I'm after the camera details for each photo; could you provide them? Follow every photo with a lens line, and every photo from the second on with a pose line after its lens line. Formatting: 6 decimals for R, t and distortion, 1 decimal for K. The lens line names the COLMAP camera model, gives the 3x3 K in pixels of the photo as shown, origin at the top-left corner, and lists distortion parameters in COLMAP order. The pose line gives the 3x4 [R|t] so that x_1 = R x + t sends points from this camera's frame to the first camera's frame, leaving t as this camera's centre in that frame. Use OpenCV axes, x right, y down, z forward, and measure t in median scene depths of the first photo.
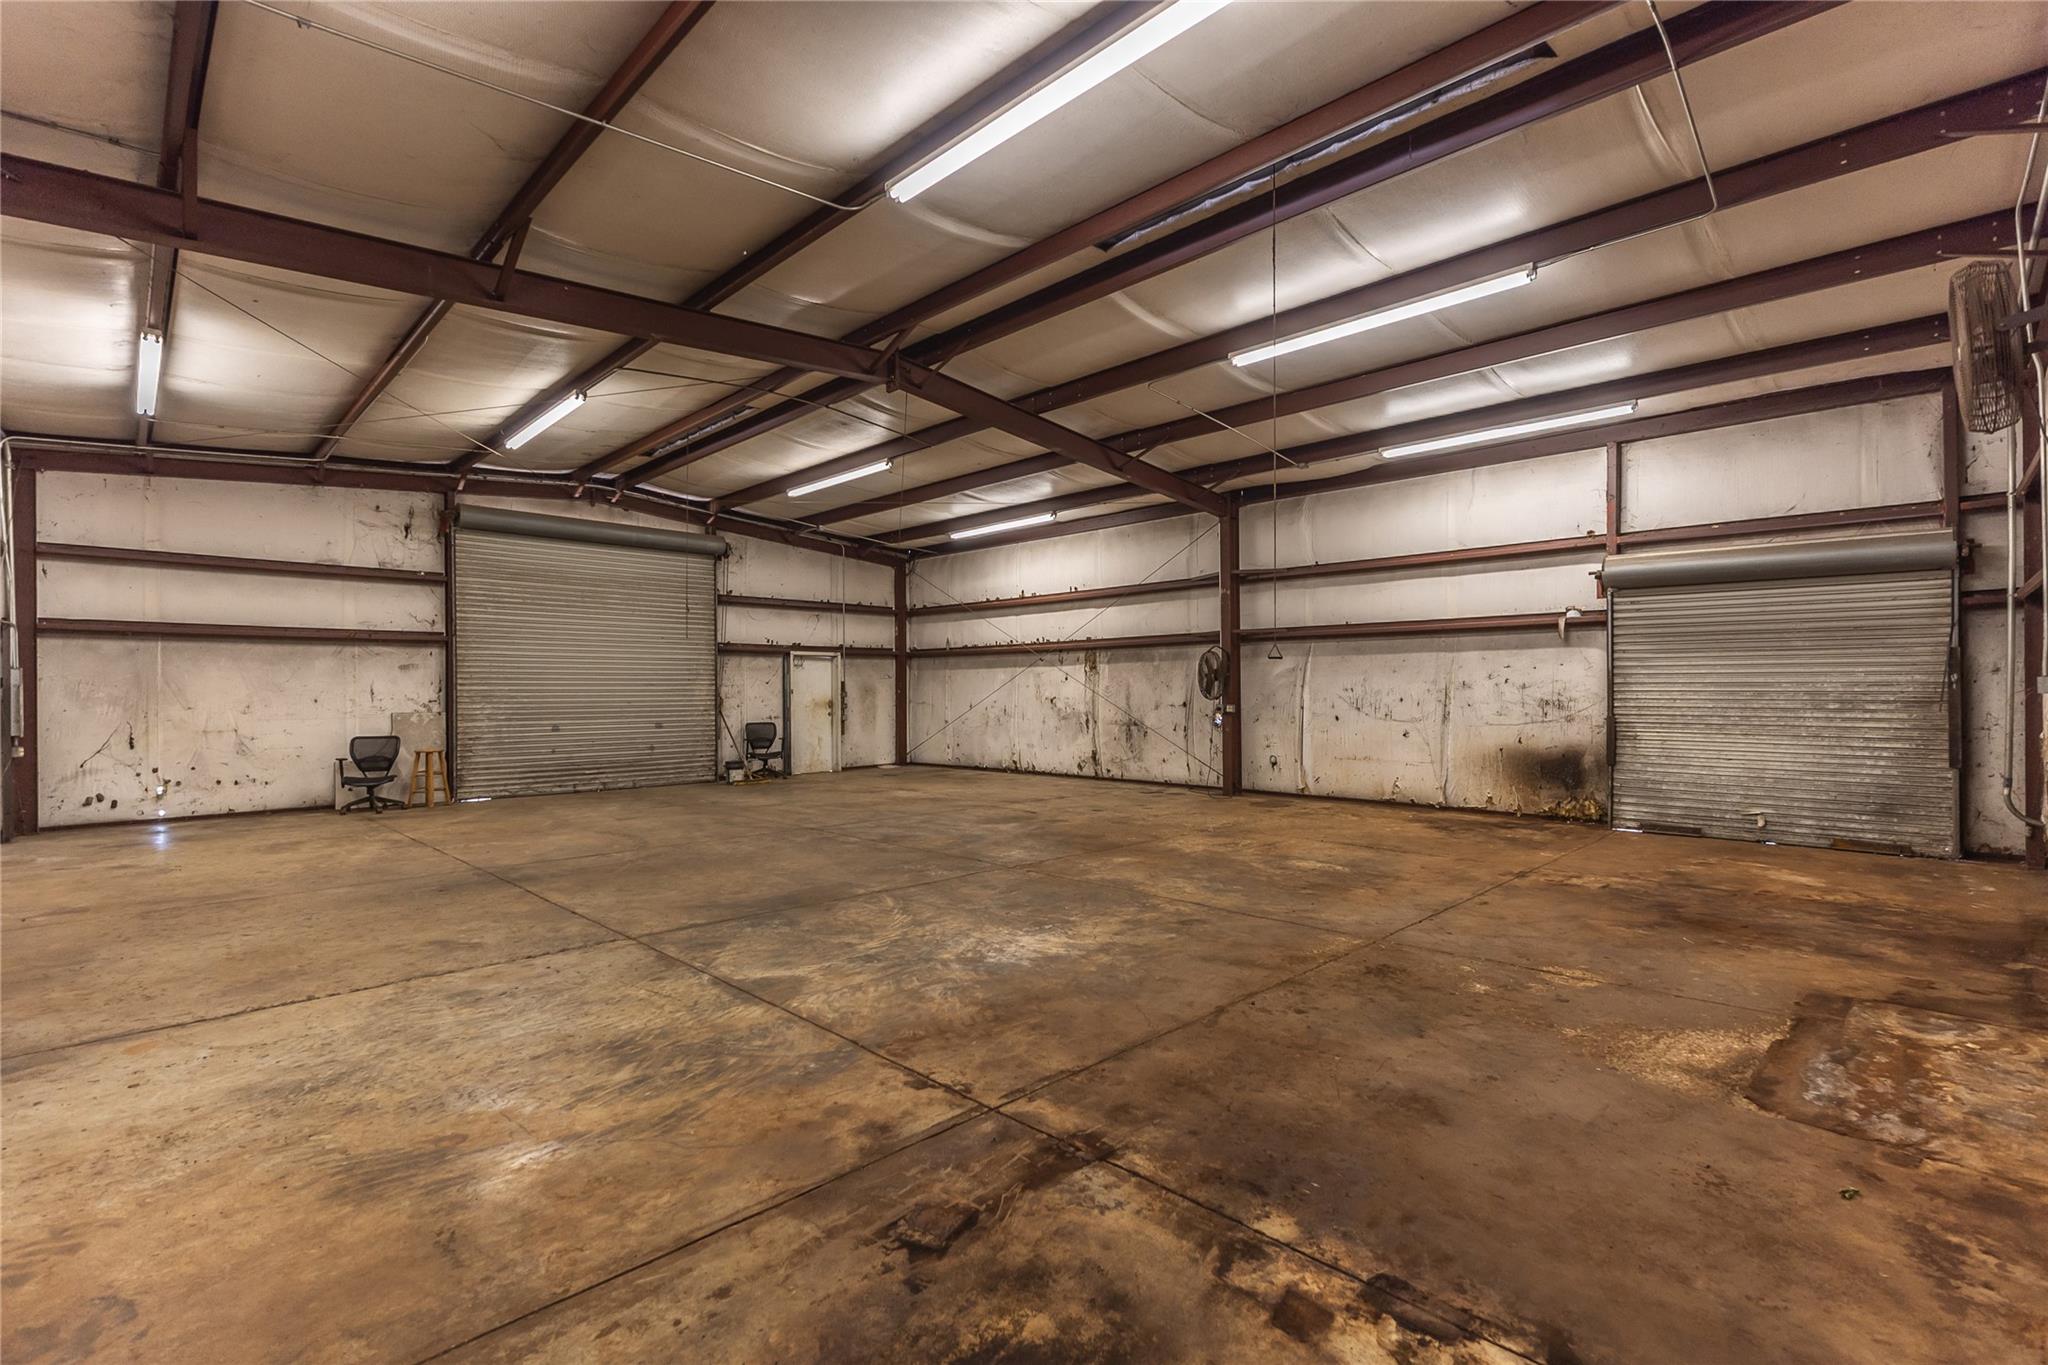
lens RADIAL K [[893.5, 0, 1034.6], [0, 893.5, 690.7], [0, 0, 1]] dist [-0.000251, 0.000216]
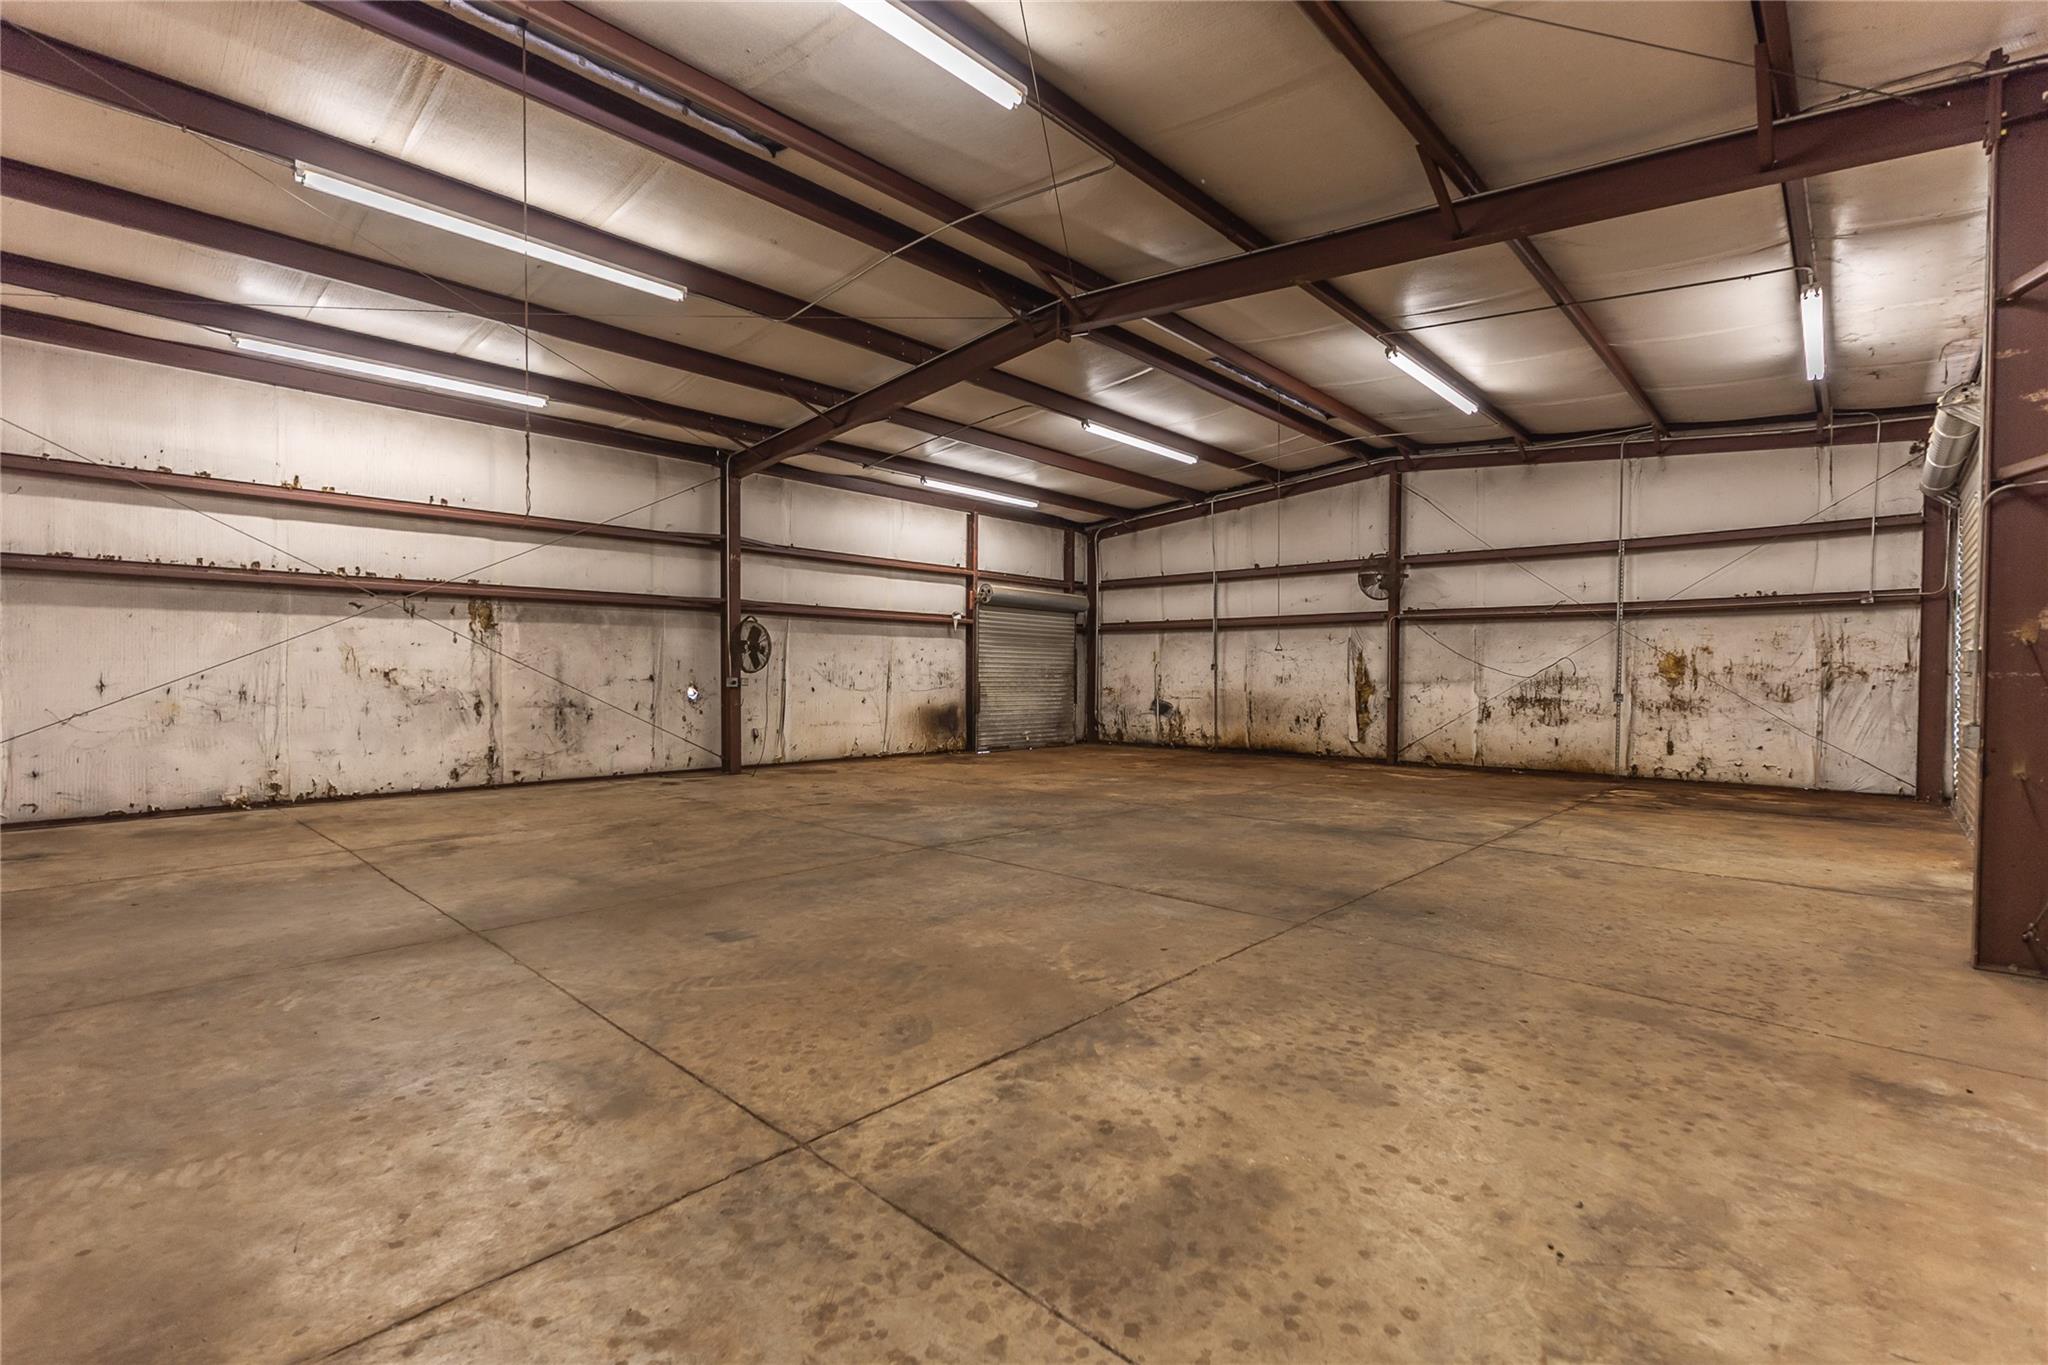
lens RADIAL K [[893.5, 0, 1034.6], [0, 893.5, 690.7], [0, 0, 1]] dist [-0.000251, 0.000216]
pose [[-0.014673, -0.020496, 0.999682, -0.725003], [-0.010974, 0.999733, 0.020336, 0.006226], [-0.999832, -0.010672, -0.014894, 0.688594]]
